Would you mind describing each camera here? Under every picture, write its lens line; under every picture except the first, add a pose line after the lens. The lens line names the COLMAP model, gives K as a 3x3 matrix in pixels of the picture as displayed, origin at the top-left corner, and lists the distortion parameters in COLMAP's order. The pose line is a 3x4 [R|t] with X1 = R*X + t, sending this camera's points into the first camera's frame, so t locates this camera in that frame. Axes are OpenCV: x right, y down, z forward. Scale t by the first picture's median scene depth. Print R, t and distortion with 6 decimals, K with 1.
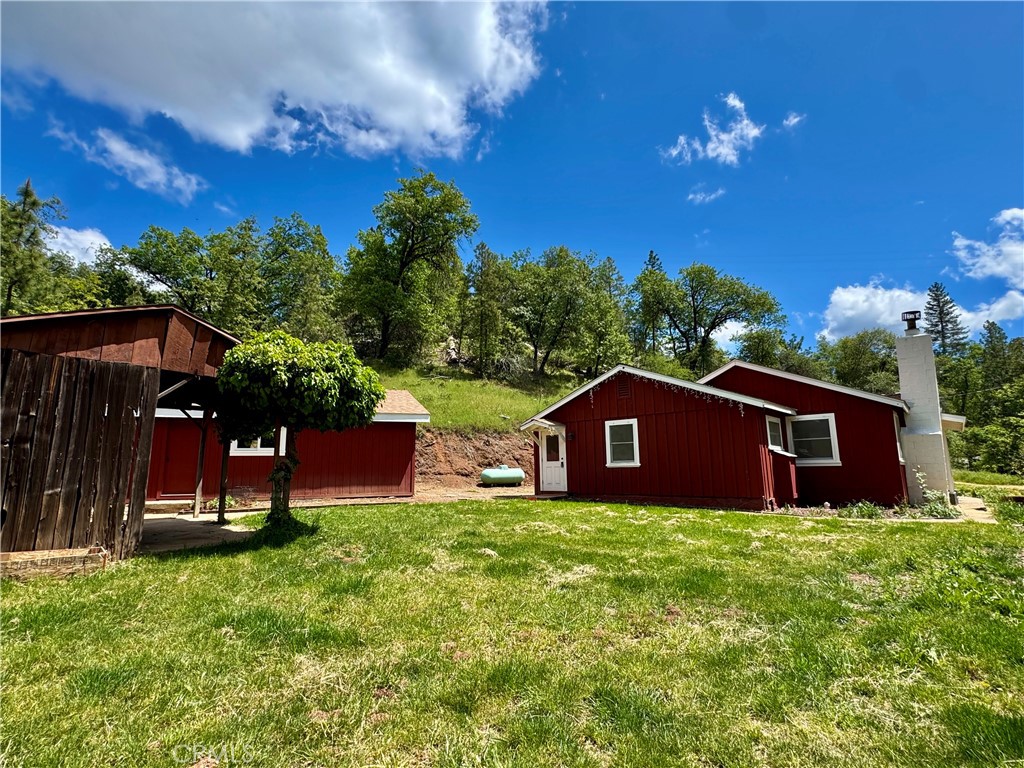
lens RADIAL K [[495.4, 0, 510.7], [0, 495.4, 384.7], [0, 0, 1]] dist [-0.004253, 0.000622]
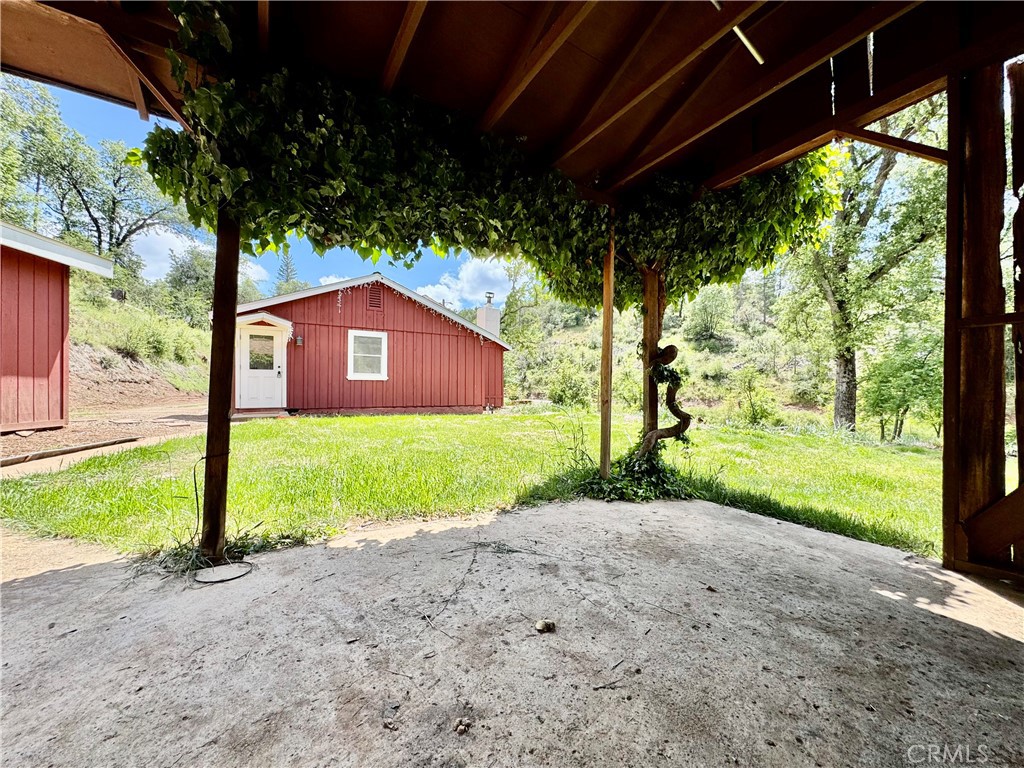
lens RADIAL K [[410.5, 0, 513.0], [0, 410.5, 386.2], [0, 0, 1]] dist [-0.002353, 0.001381]
pose [[0.245128, 0.016896, 0.969343, -0.434363], [-0.170643, 0.984990, 0.025984, 0.098045], [-0.954355, -0.171781, 0.244332, 0.477208]]
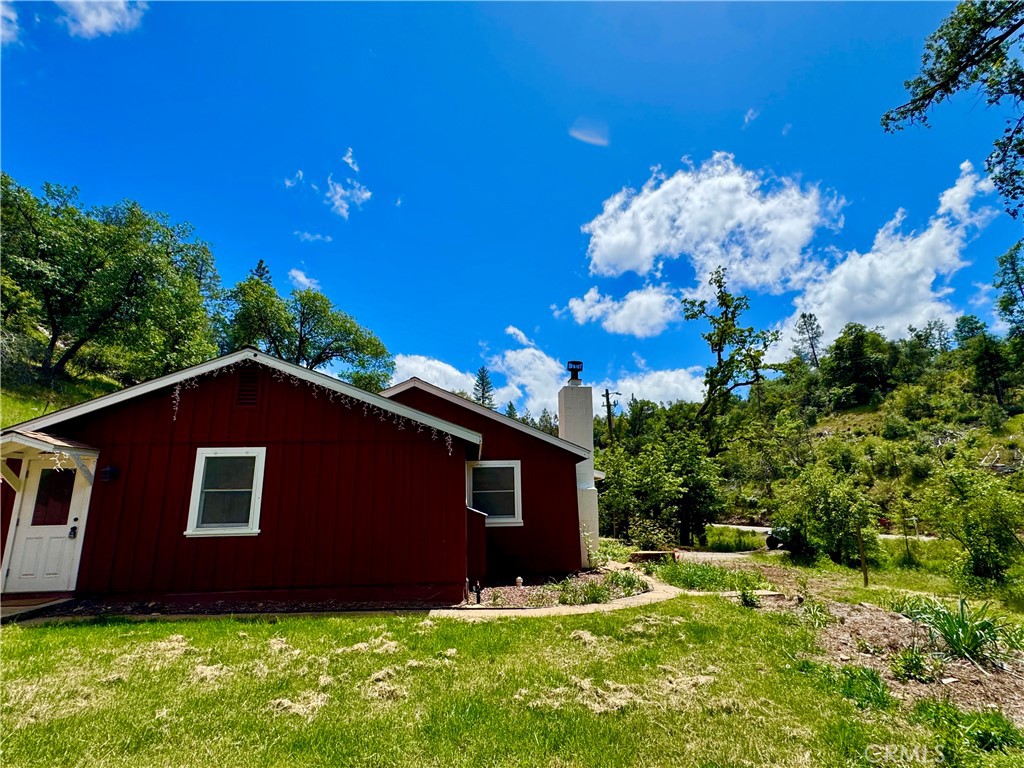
lens RADIAL K [[495.4, 0, 510.3], [0, 495.4, 387.0], [0, 0, 1]] dist [-0.004253, 0.000622]
pose [[0.682417, 0.172010, 0.710436, 0.029517], [-0.111278, 0.985037, -0.131606, 0.039425], [-0.722443, 0.010755, 0.691347, 0.365720]]
